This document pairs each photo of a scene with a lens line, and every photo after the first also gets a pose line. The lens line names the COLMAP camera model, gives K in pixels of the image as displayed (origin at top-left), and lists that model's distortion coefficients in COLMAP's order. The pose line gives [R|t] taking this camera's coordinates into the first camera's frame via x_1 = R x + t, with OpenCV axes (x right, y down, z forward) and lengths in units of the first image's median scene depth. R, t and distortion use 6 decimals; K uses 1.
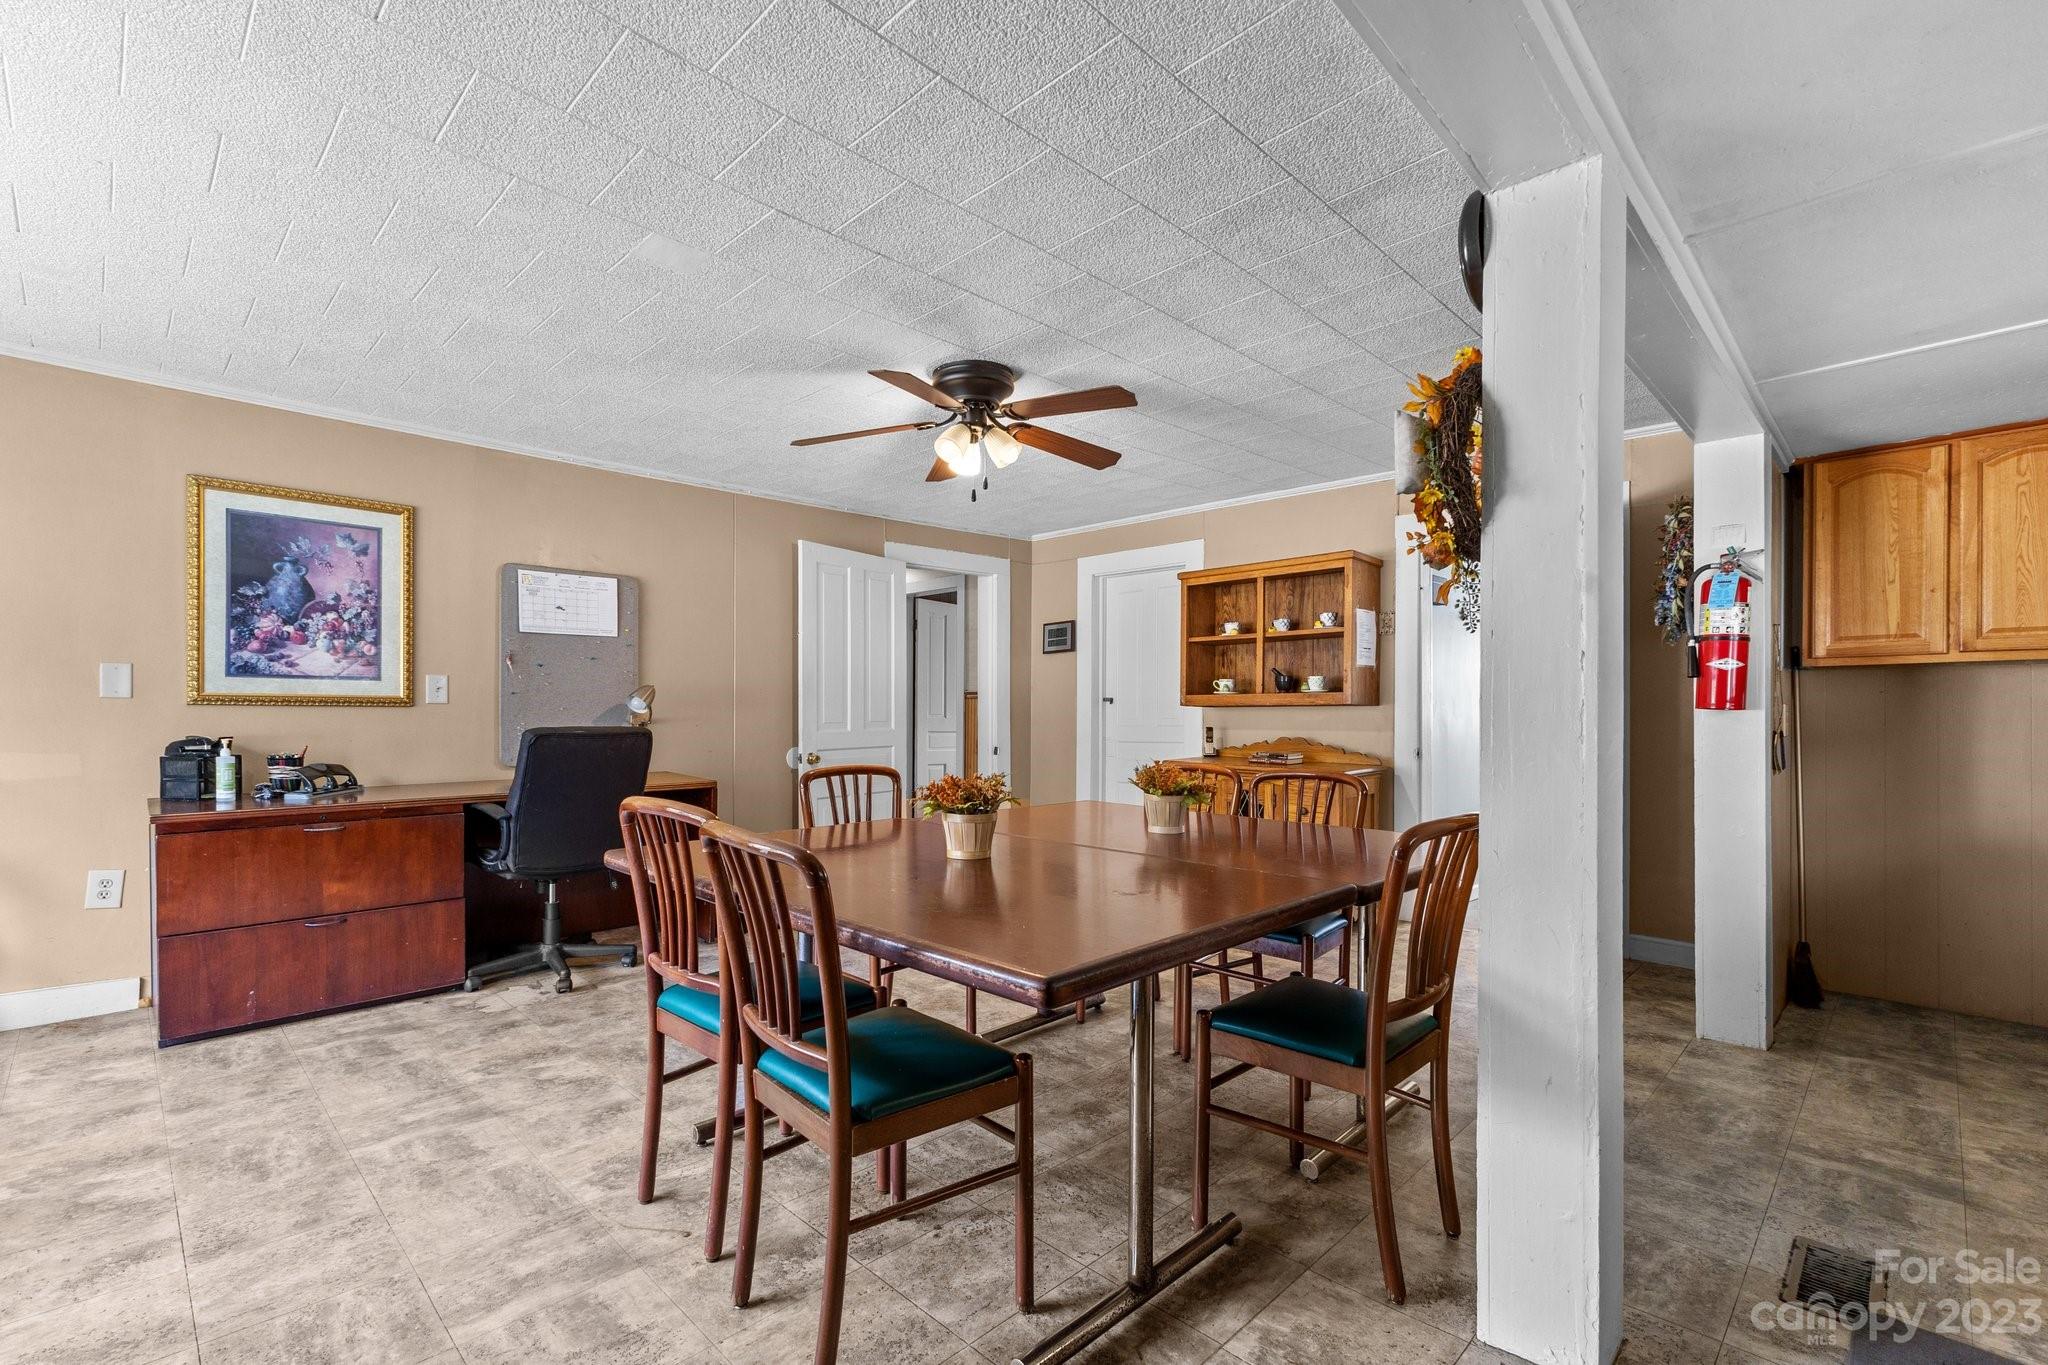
lens RADIAL K [[900.8, 0, 1014.4], [0, 900.8, 721.3], [0, 0, 1]] dist [-0.006150, -0.000535]
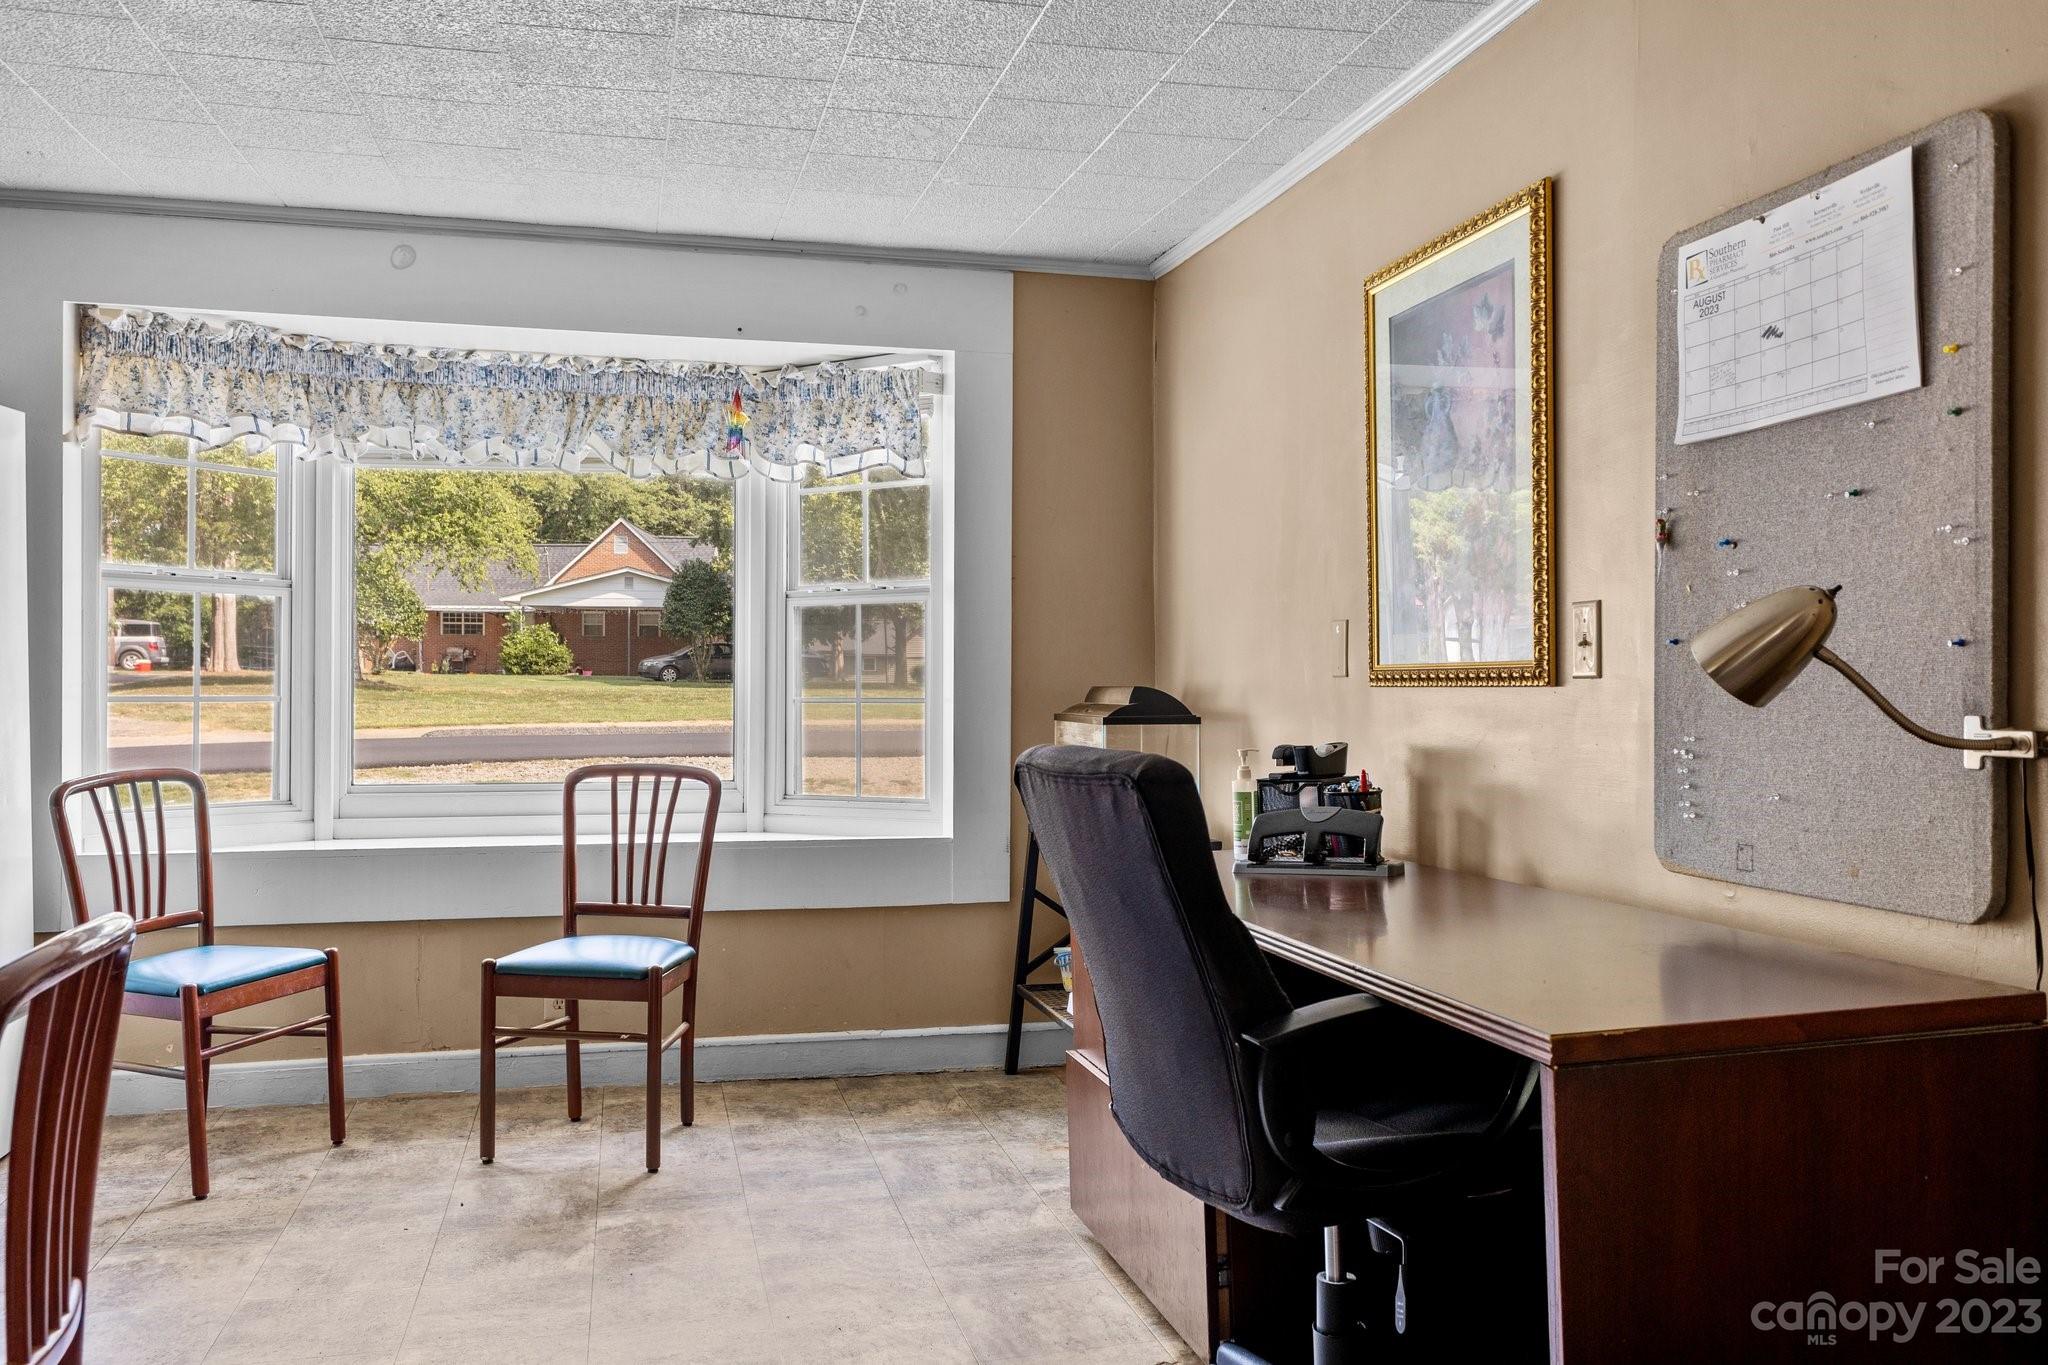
lens RADIAL K [[1645.3, 0, 1027.7], [0, 1645.3, 683.9], [0, 0, 1]] dist [0.012732, -0.007054]
pose [[-0.518973, -0.002384, -0.854787, 0.065344], [0.000428, 0.999995, -0.003049, -0.016482], [0.854790, -0.001948, -0.518970, 1.233890]]
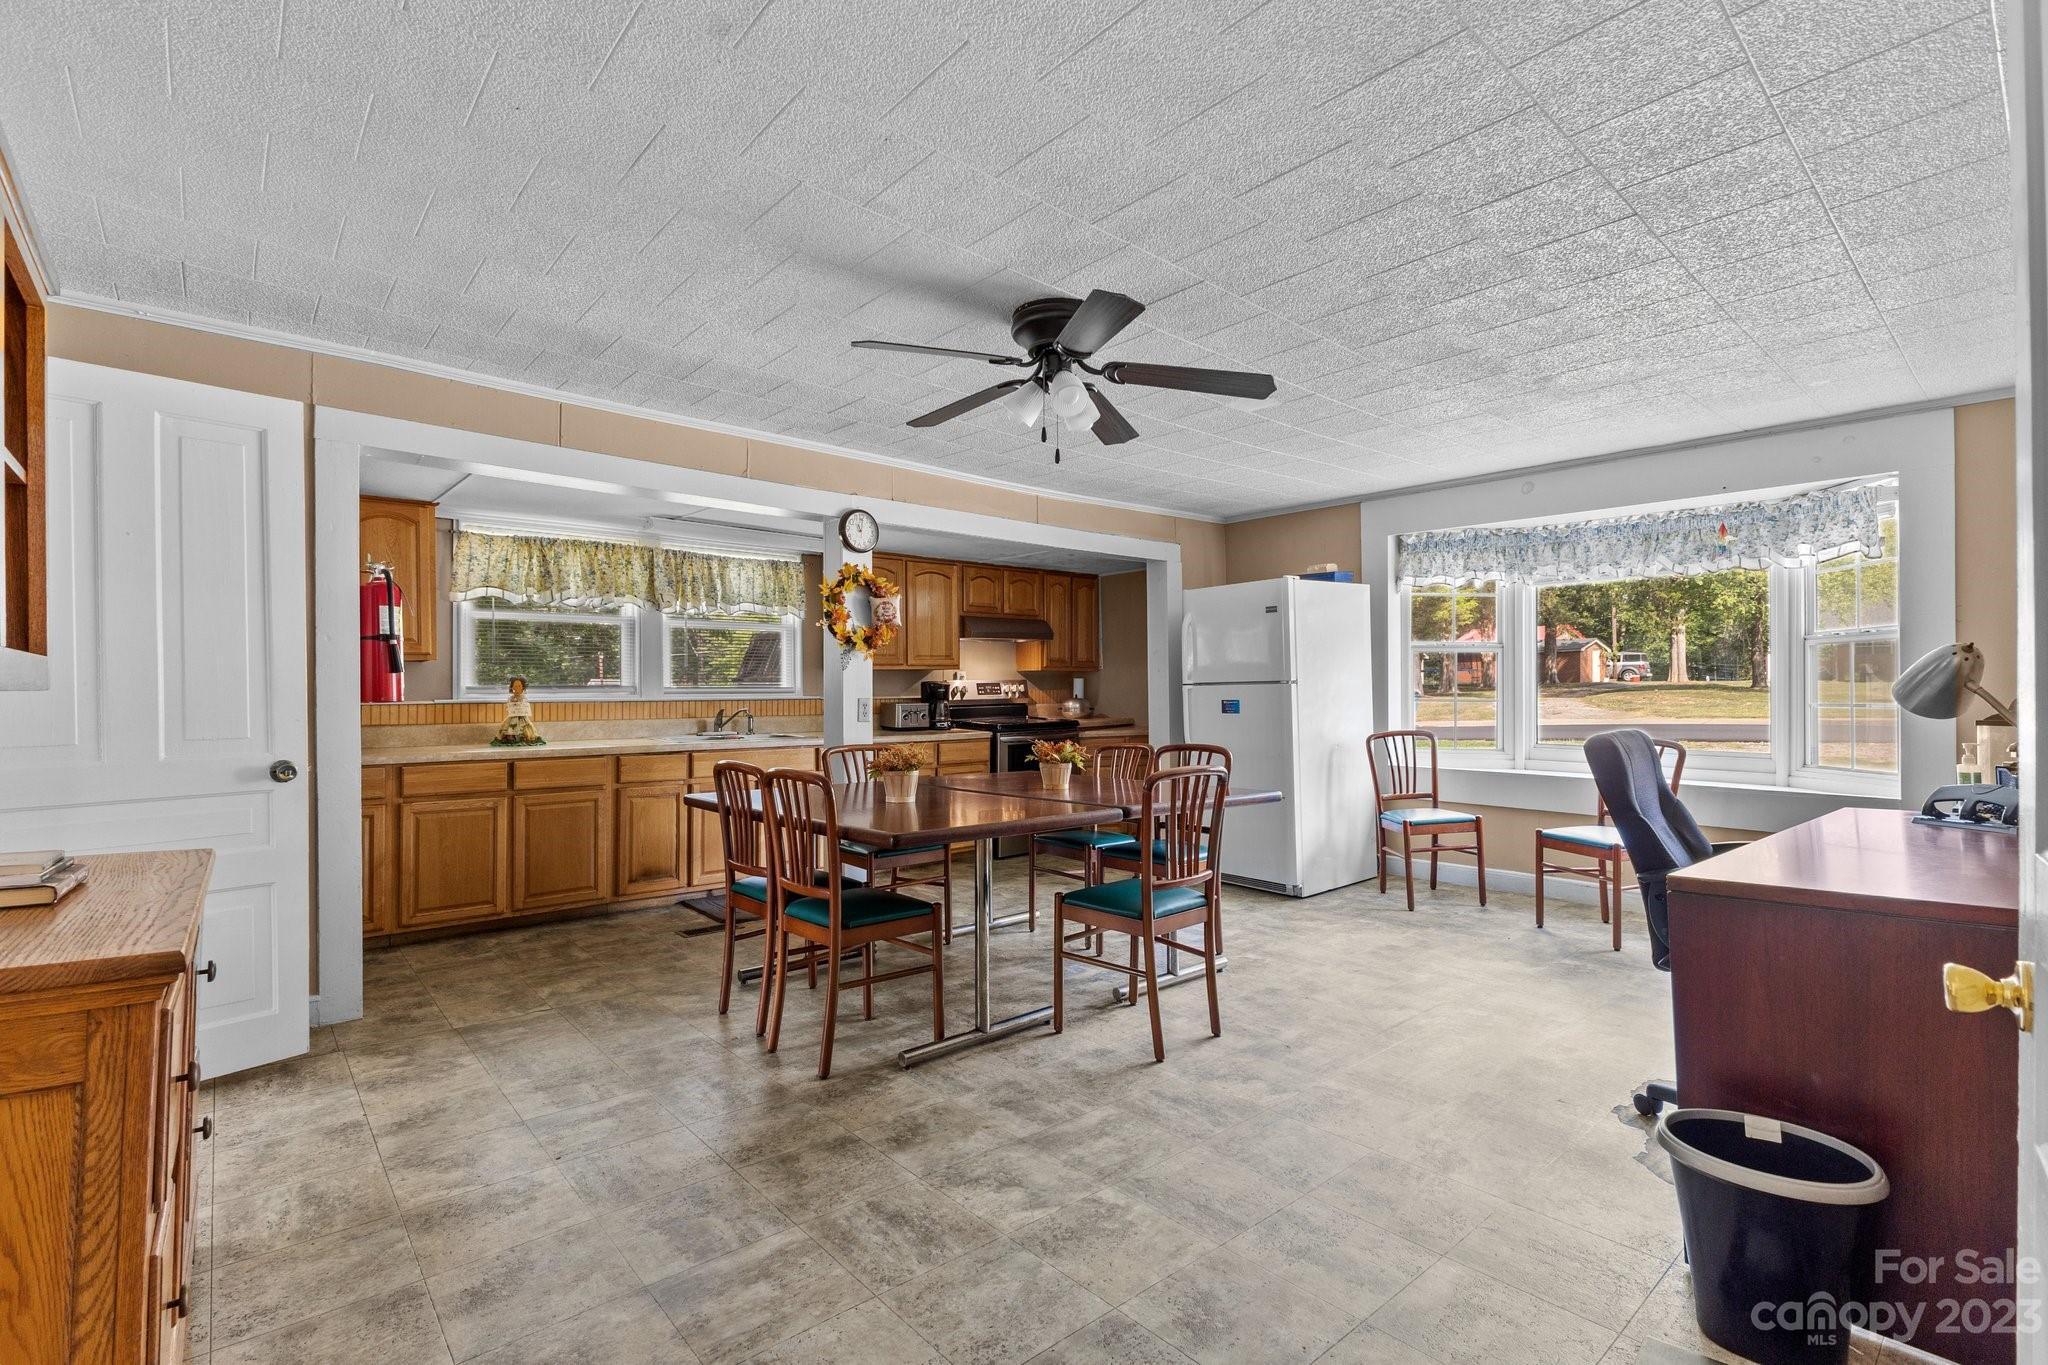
lens RADIAL K [[936.7, 0, 1026.9], [0, 936.7, 691.8], [0, 0, 1]] dist [0.000744, 0.000069]
pose [[-0.997547, -0.001052, 0.069999, -0.066296], [-0.001010, 0.999999, 0.000631, -0.024280], [-0.069999, 0.000559, -0.997547, 1.659990]]
